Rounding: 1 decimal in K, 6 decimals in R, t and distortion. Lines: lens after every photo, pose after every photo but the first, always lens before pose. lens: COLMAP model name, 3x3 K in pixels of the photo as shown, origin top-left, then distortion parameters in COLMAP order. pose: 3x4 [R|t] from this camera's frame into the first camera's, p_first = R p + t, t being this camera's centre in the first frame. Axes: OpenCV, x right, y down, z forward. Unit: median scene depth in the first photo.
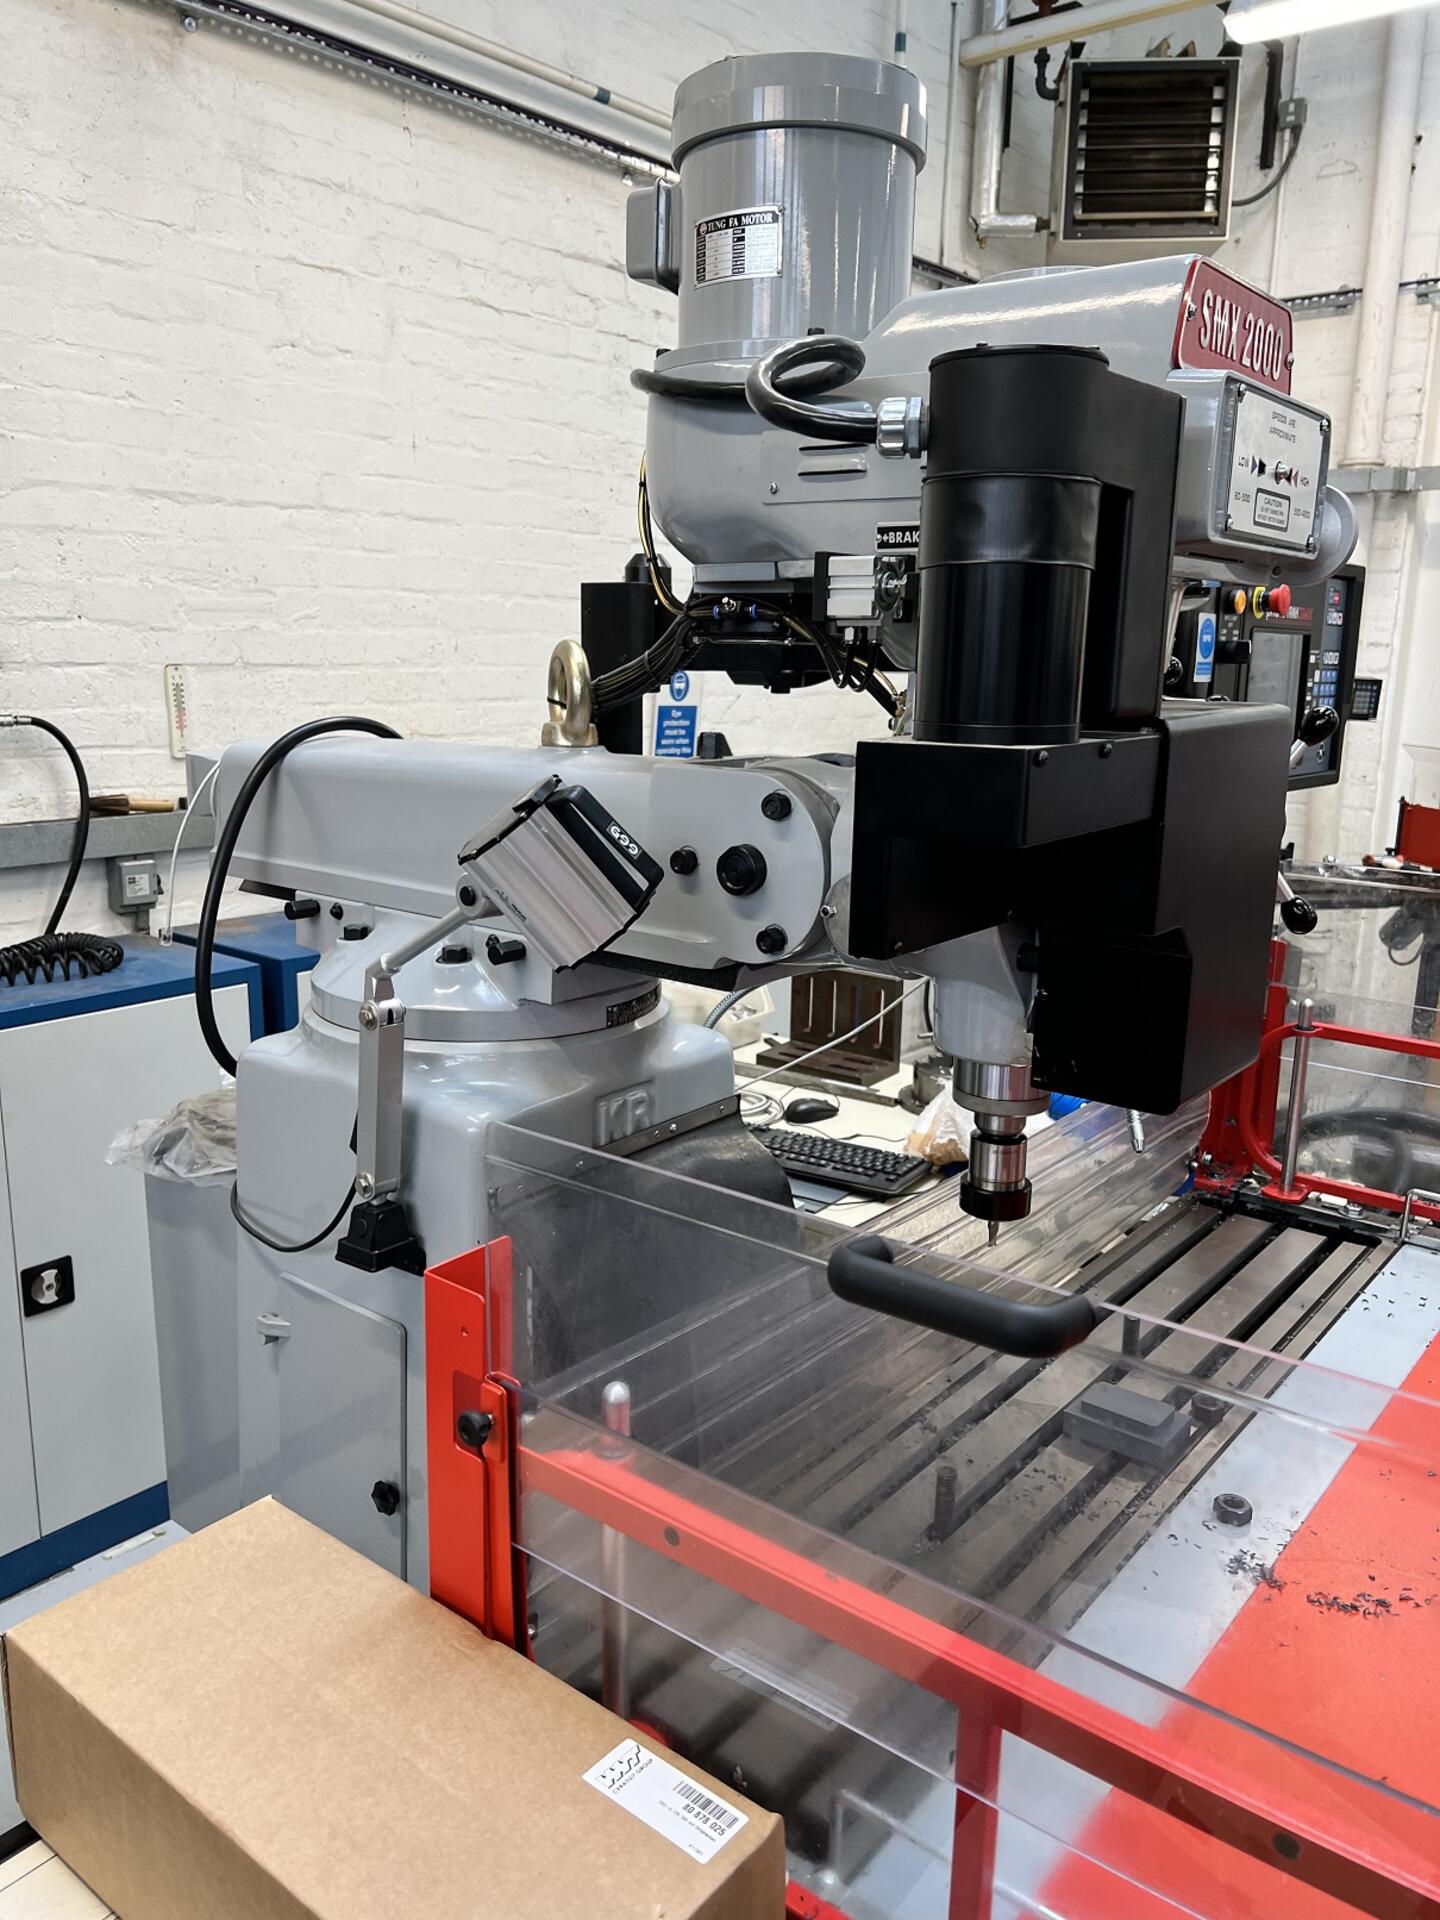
lens RADIAL K [[1467.7, 0, 727.0], [0, 1467.7, 959.9], [0, 0, 1]] dist [-0.001755, -0.000963]
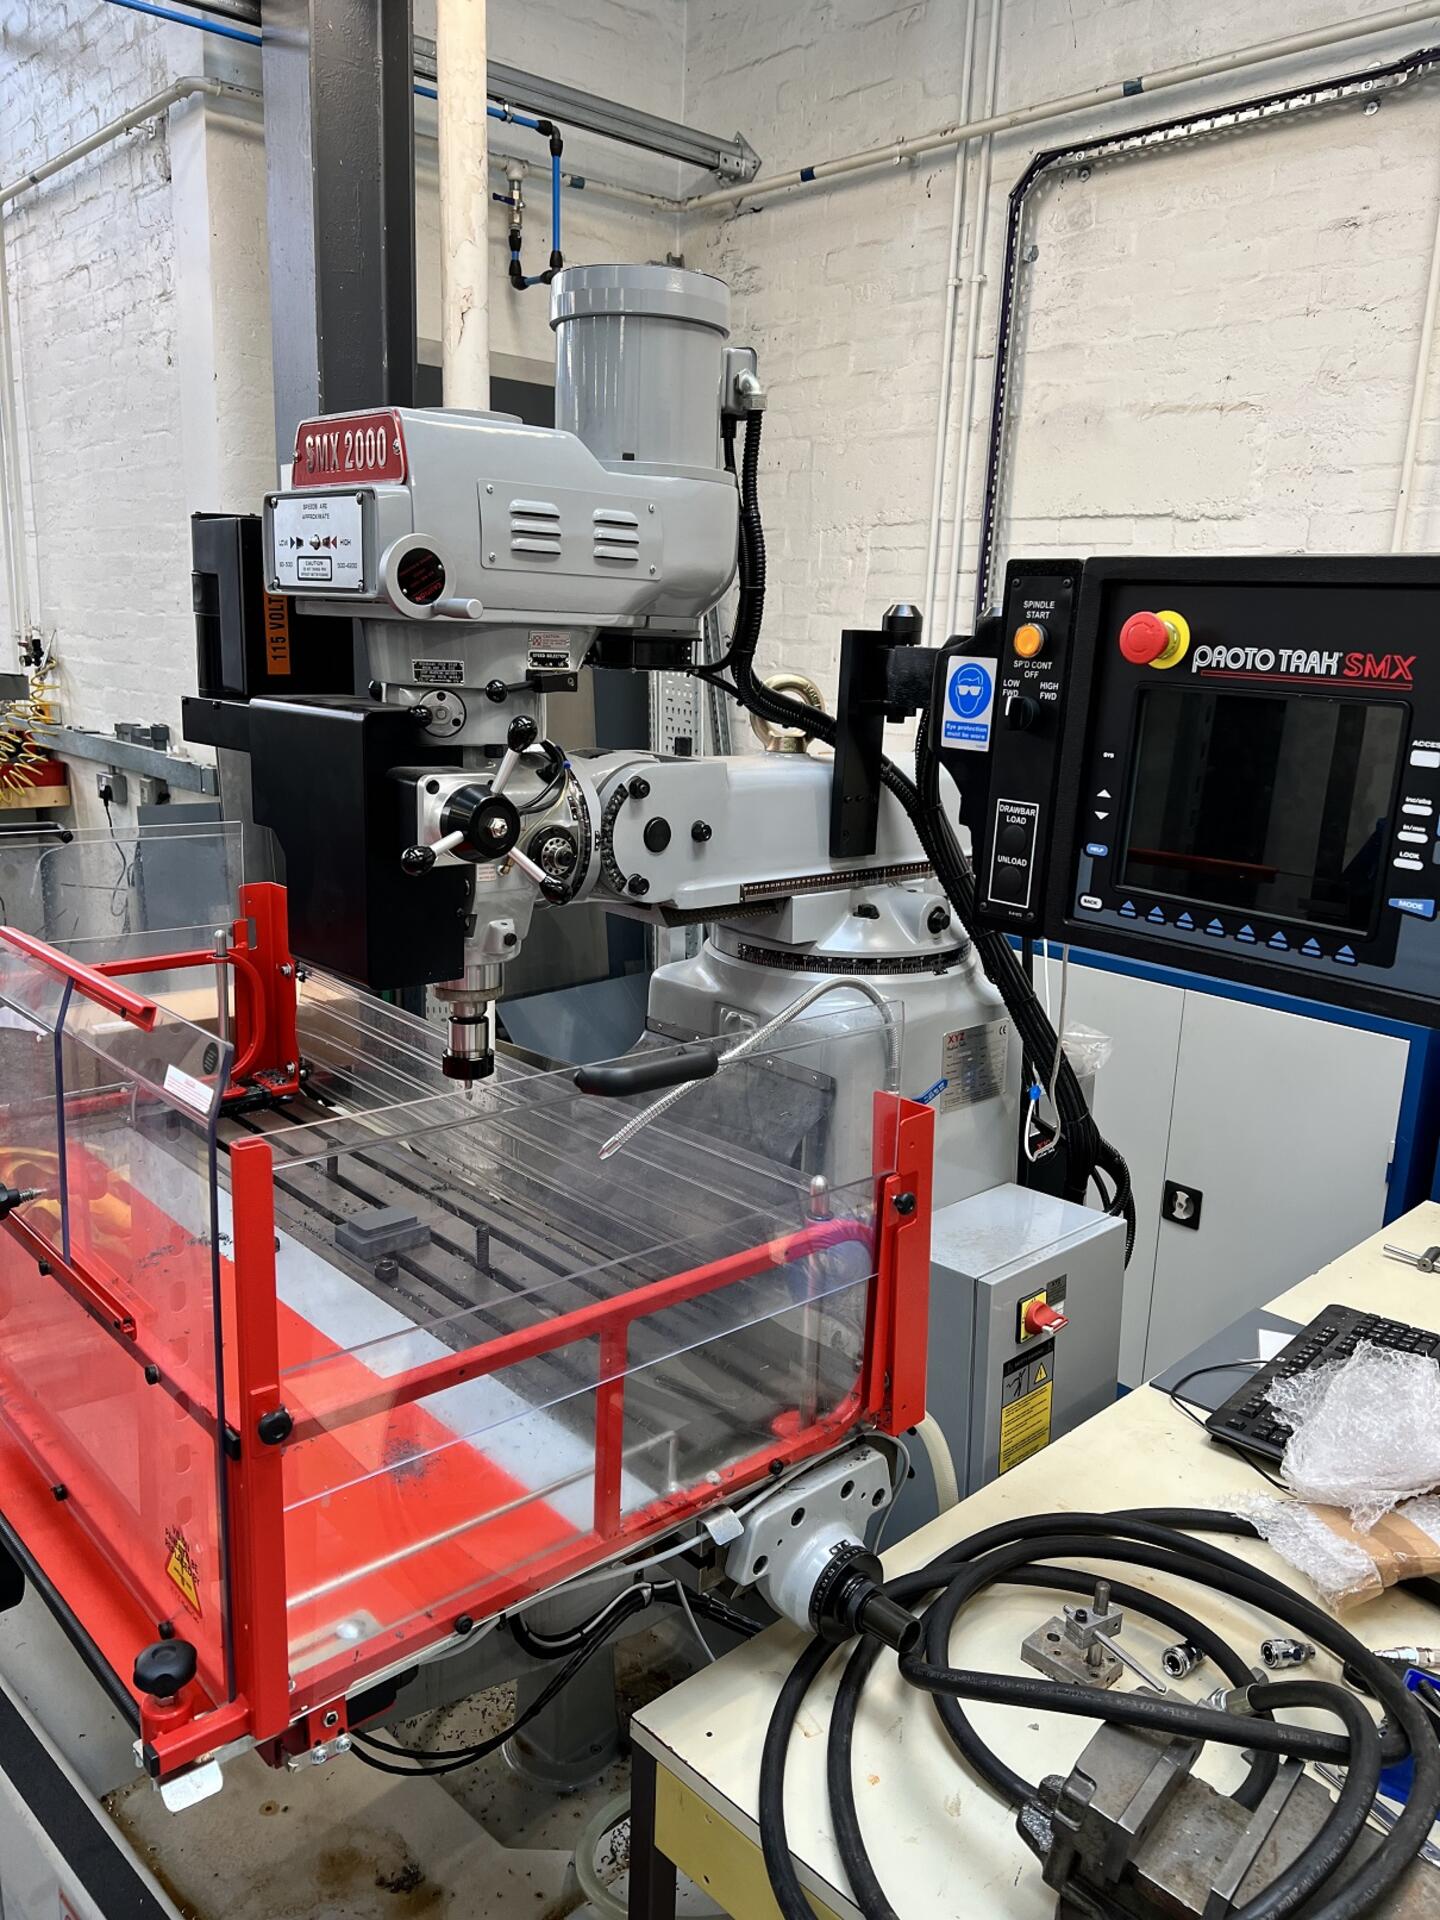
lens RADIAL K [[1467.7, 0, 726.7], [0, 1467.7, 961.8], [0, 0, 1]] dist [-0.001755, -0.000963]
pose [[-0.151061, 0.197602, -0.968573, 1.179802], [-0.253971, 0.939170, 0.231213, -0.249682], [0.955343, 0.280917, -0.091687, 1.072293]]
